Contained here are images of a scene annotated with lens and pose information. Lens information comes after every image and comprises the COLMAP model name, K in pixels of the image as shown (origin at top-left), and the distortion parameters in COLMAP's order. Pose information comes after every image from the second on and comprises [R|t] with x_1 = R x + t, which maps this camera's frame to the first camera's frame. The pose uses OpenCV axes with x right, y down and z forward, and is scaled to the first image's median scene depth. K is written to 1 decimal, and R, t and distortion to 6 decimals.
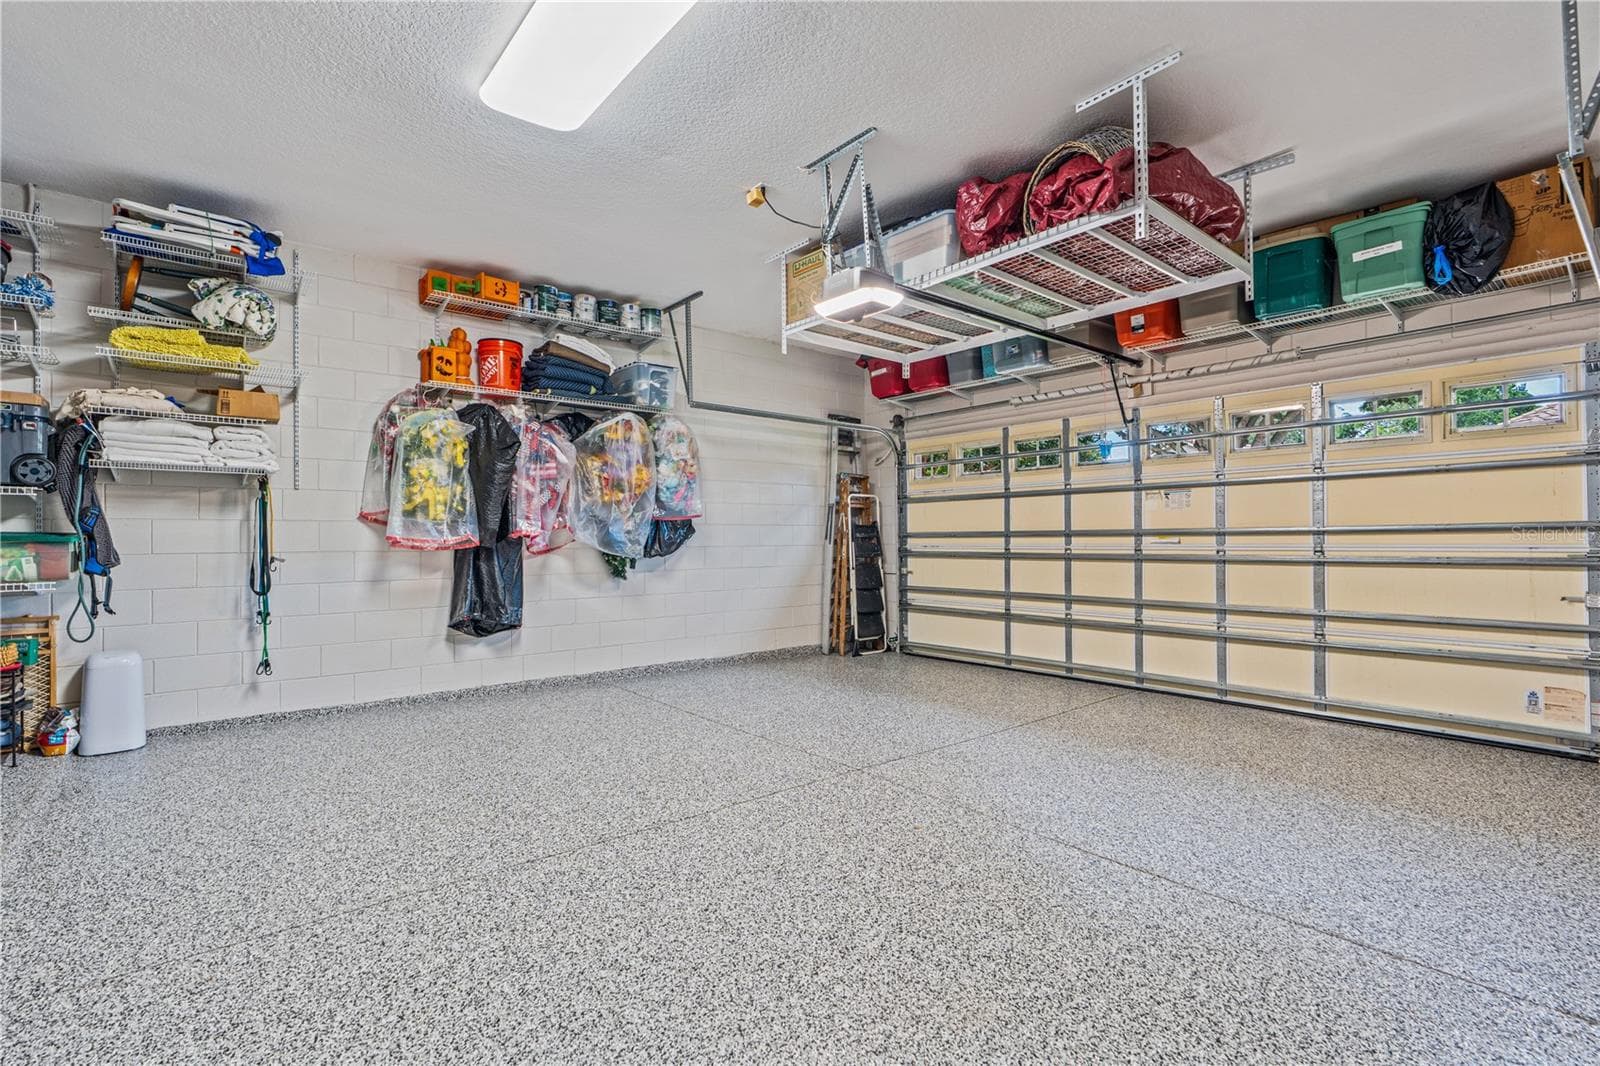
lens RADIAL K [[730.9, 0, 796.9], [0, 730.9, 530.1], [0, 0, 1]] dist [-0.008989, 0.001109]
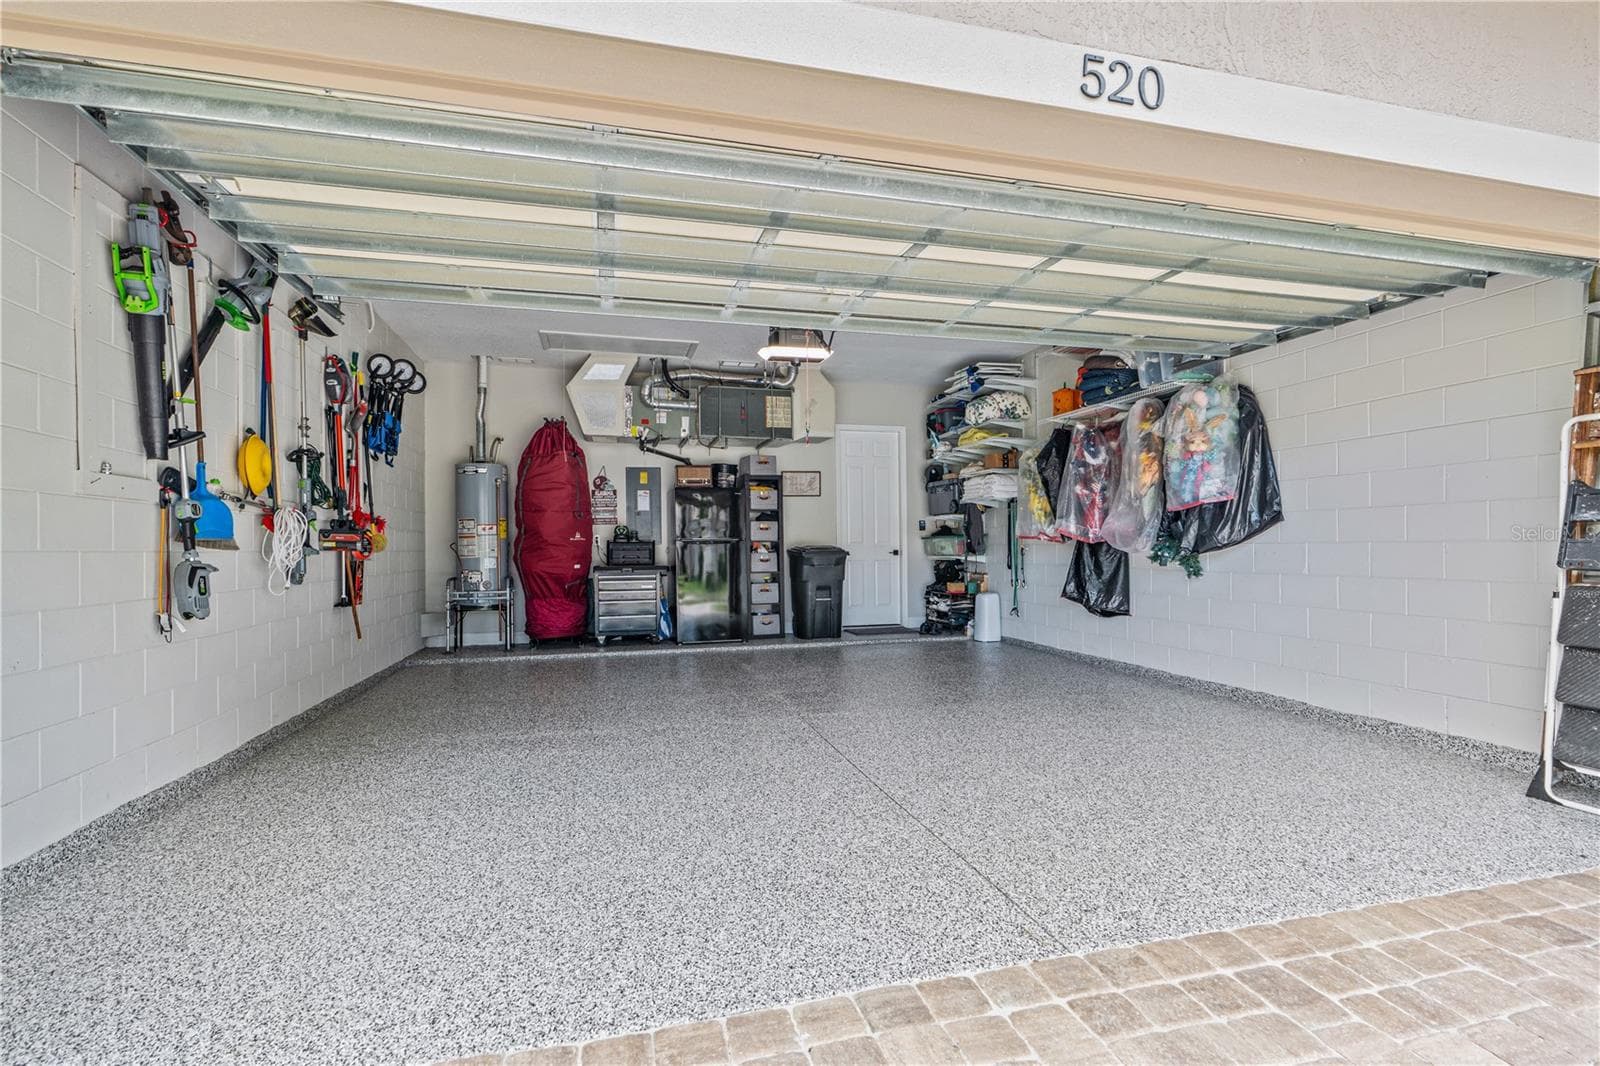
lens RADIAL K [[730.9, 0, 796.9], [0, 730.9, 530.1], [0, 0, 1]] dist [-0.008989, 0.001109]
pose [[-0.413898, -0.009121, -0.910278, 1.283911], [0.023627, 0.999505, -0.020758, 0.031357], [0.910017, -0.030099, -0.413477, 1.570178]]
